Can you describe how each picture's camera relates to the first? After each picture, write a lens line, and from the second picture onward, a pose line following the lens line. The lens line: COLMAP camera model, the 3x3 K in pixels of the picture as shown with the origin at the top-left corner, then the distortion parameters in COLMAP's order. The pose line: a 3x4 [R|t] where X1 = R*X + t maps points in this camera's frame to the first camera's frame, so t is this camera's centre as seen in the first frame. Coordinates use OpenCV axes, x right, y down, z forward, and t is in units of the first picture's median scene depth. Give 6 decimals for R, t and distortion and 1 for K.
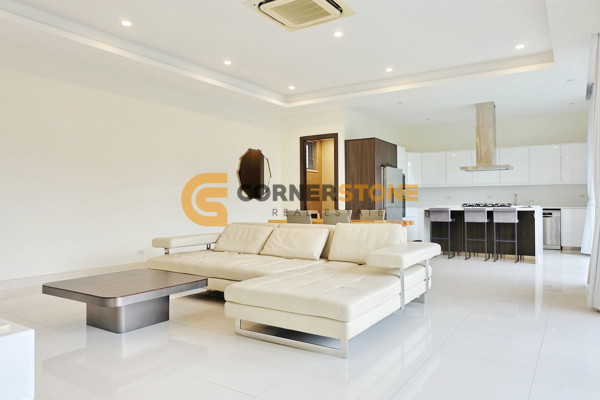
lens RADIAL K [[413.2, 0, 304.4], [0, 413.2, 200.2], [0, 0, 1]] dist [-0.001091, 0.008598]
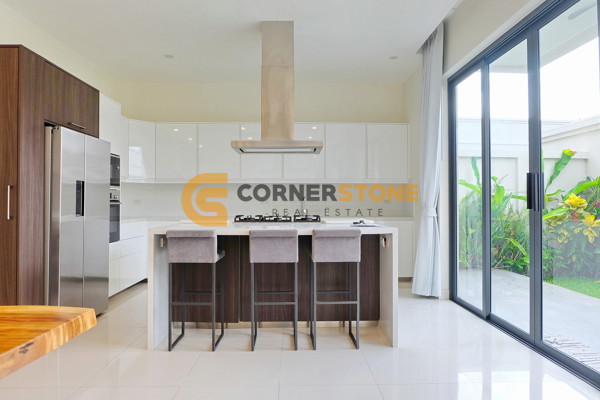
lens RADIAL K [[413.2, 0, 306.4], [0, 413.2, 195.1], [0, 0, 1]] dist [-0.001091, 0.008598]
pose [[0.817853, 0.009541, 0.575348, 0.176631], [-0.002077, 0.999905, -0.013630, -0.010865], [-0.575423, 0.009952, 0.817795, 0.576208]]
